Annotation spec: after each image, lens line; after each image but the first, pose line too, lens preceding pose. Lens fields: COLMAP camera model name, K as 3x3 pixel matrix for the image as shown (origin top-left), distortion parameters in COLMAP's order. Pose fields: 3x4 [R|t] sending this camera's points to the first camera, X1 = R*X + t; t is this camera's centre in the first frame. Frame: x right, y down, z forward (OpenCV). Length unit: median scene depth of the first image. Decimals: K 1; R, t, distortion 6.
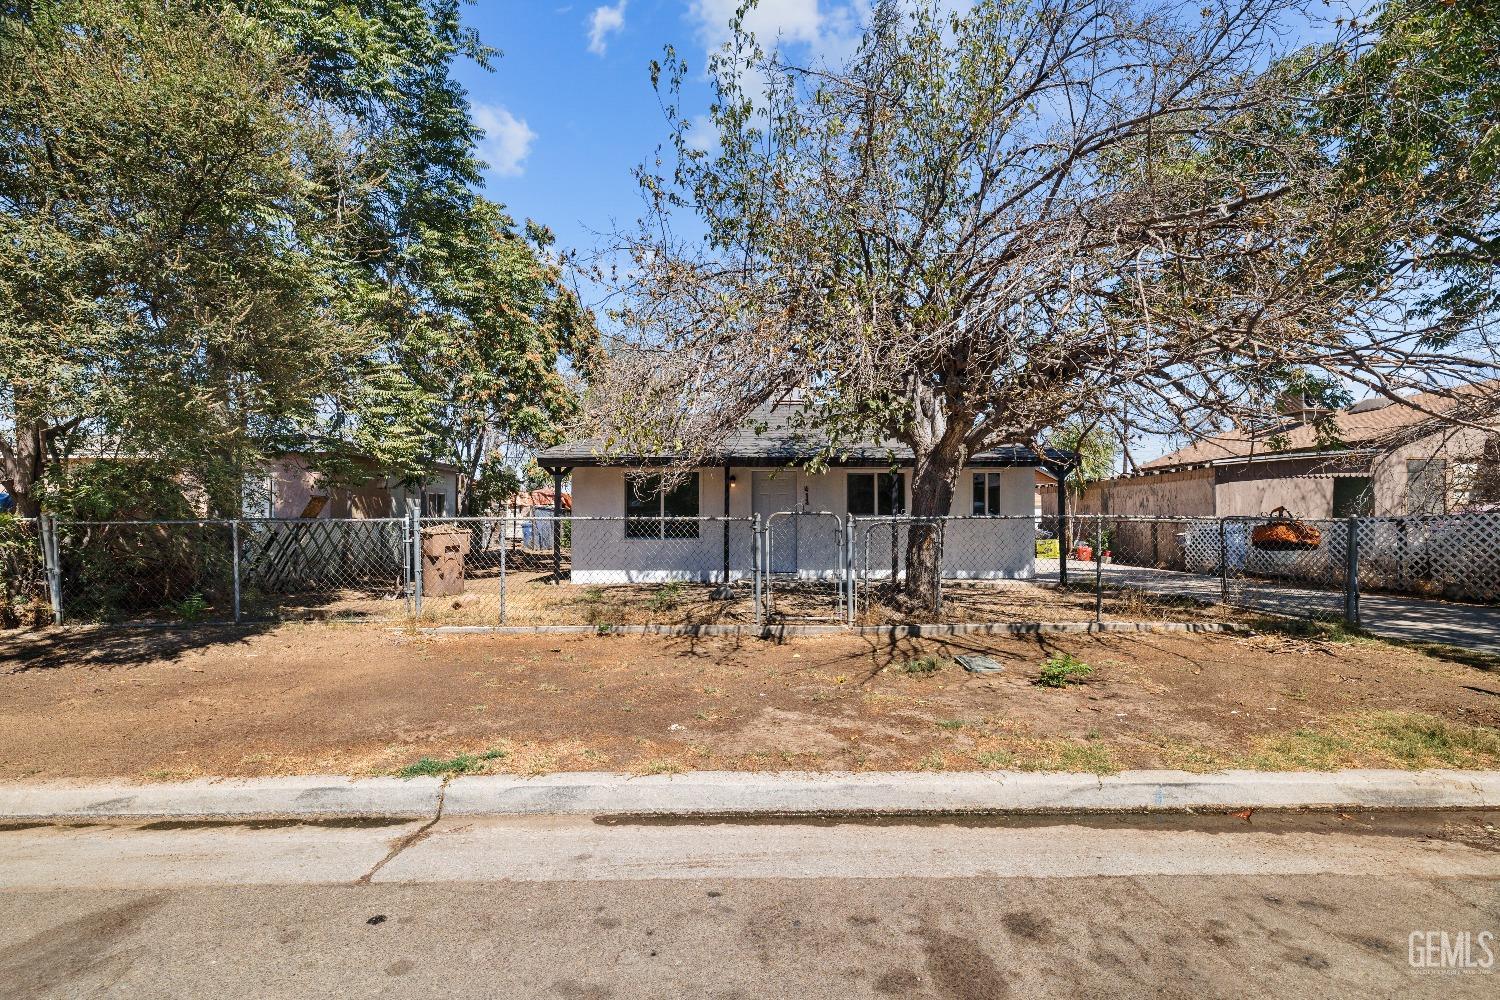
lens RADIAL K [[649.3, 0, 742.0], [0, 649.3, 507.0], [0, 0, 1]] dist [-0.002294, -0.000074]
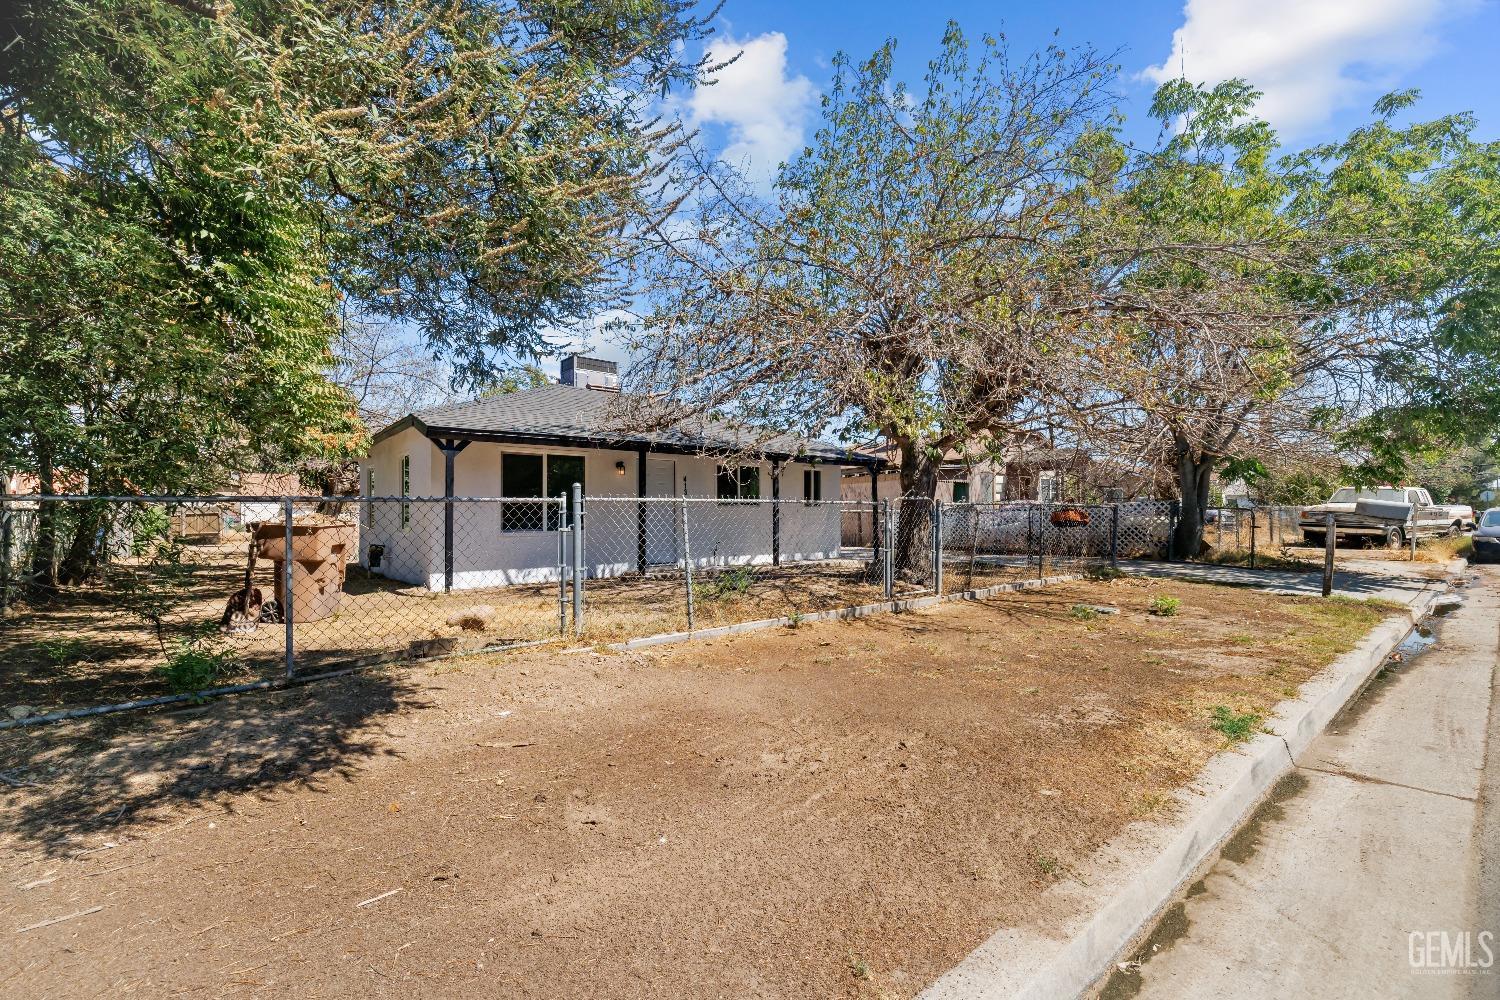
lens RADIAL K [[649.3, 0, 742.4], [0, 649.3, 500.5], [0, 0, 1]] dist [-0.002294, -0.000074]
pose [[0.792295, 0.007607, 0.610091, -0.495826], [-0.006437, 0.999971, -0.004110, 0.013408], [-0.610104, -0.000671, 0.792321, 0.189400]]
